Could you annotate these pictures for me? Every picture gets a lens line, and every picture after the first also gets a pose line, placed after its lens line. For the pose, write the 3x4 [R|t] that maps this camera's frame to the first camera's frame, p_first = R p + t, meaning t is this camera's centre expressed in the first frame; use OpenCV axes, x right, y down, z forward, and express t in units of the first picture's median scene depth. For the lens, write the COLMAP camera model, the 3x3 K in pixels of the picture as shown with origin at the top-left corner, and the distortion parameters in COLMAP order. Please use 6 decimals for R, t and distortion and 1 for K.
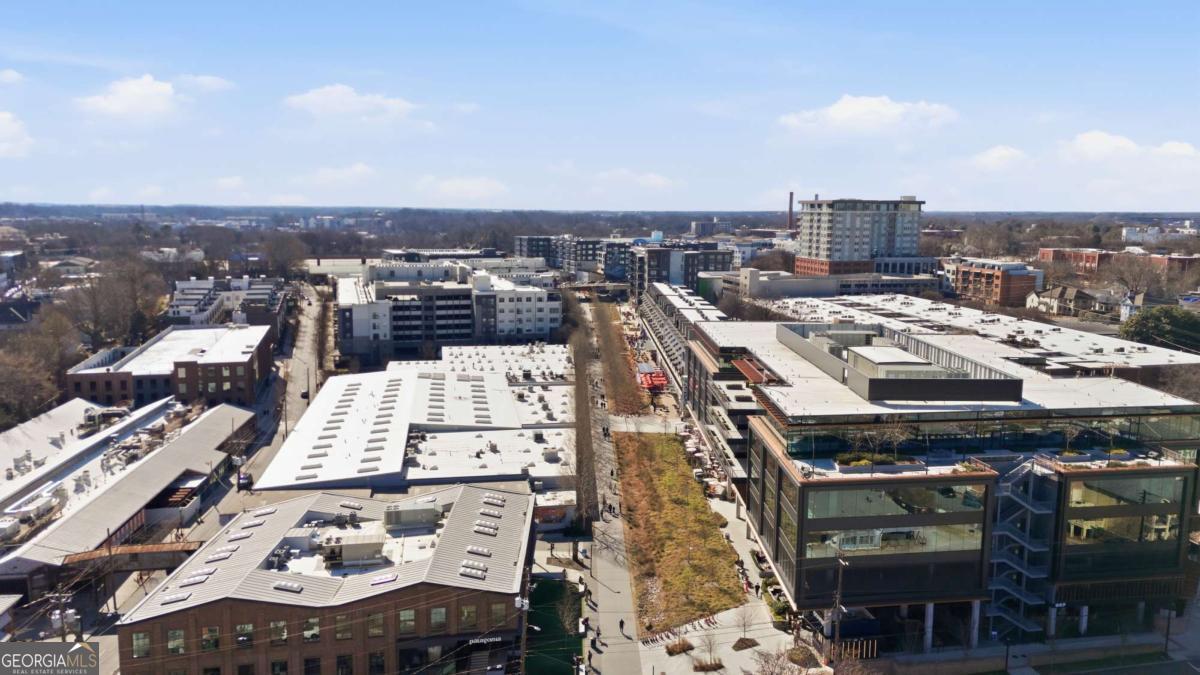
lens RADIAL K [[877.9, 0, 600.0], [0, 877.9, 337.5], [0, 0, 1]] dist [0.139717, -0.175511]
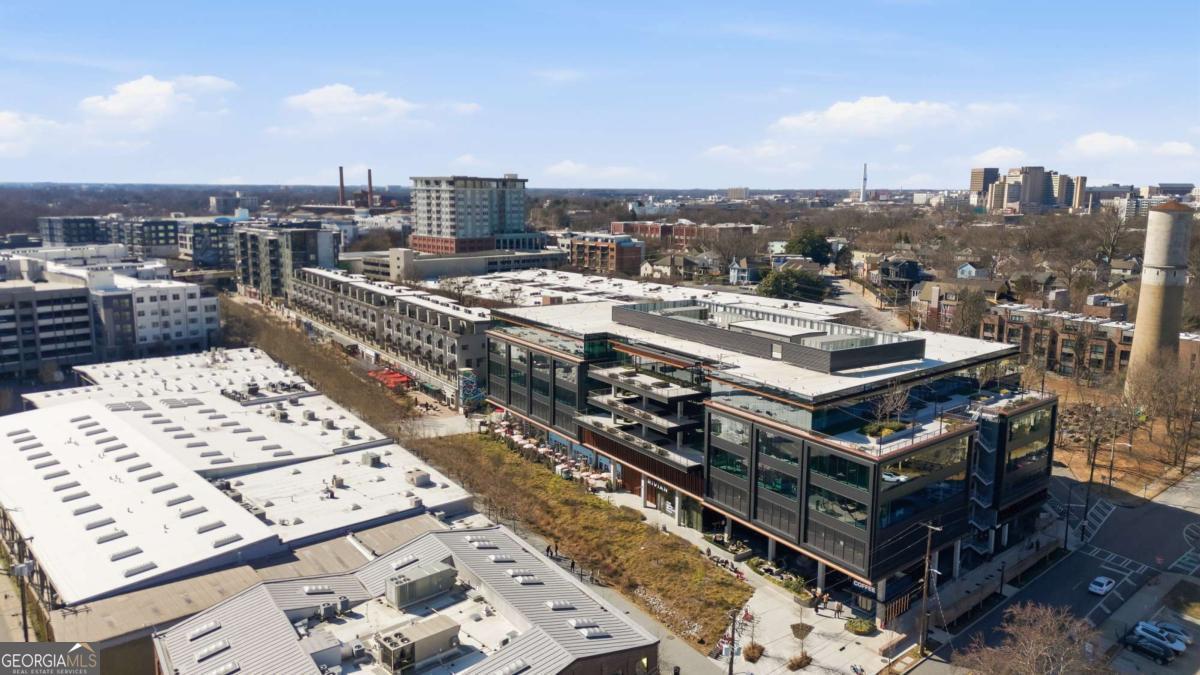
lens RADIAL K [[877.9, 0, 600.0], [0, 877.9, 337.5], [0, 0, 1]] dist [0.139717, -0.175511]
pose [[0.849200, -0.092120, 0.519975, -0.146542], [0.077659, 0.995746, 0.049580, -0.013580], [-0.522331, -0.001723, 0.852741, 0.076760]]
